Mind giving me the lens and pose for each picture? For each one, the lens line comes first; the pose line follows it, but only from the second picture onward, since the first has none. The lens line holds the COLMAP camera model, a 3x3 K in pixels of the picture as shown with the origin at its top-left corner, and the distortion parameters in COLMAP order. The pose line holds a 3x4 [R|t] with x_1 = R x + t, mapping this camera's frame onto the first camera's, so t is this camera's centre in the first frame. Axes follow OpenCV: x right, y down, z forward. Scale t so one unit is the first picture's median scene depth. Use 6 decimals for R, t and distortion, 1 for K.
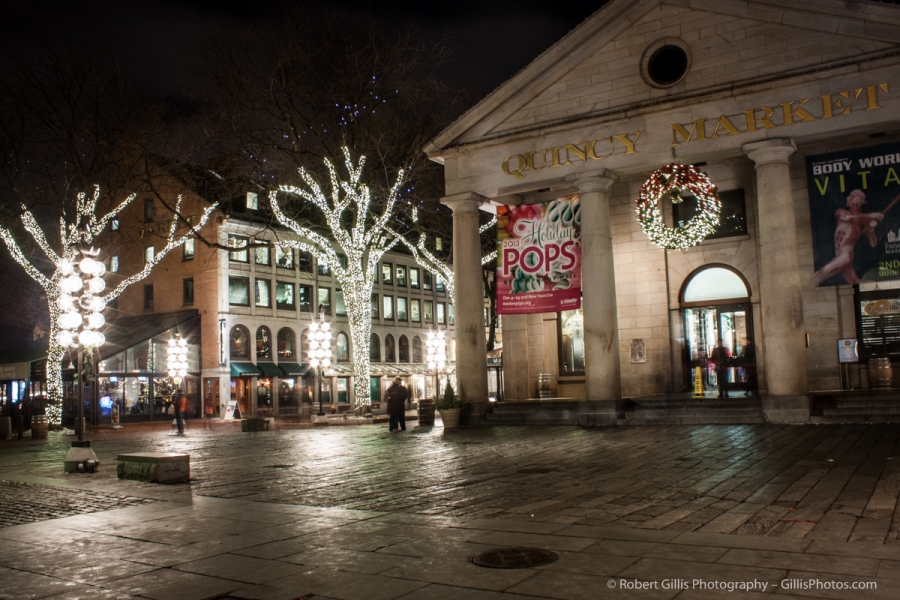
lens RADIAL K [[775.6, 0, 450.0], [0, 775.6, 300.0], [0, 0, 1]] dist [-0.085026, 0.016127]
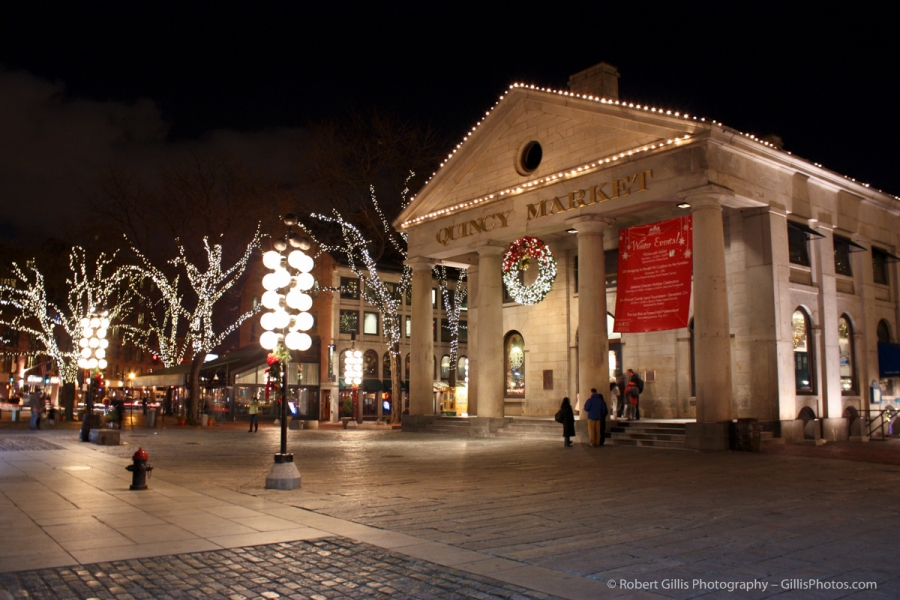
lens RADIAL K [[775.6, 0, 450.0], [0, 775.6, 300.0], [0, 0, 1]] dist [-0.085026, 0.016127]
pose [[0.934871, -0.007381, -0.354910, 0.395358], [0.001174, 0.999843, -0.017700, -0.029734], [0.354985, 0.016130, 0.934733, -0.159784]]
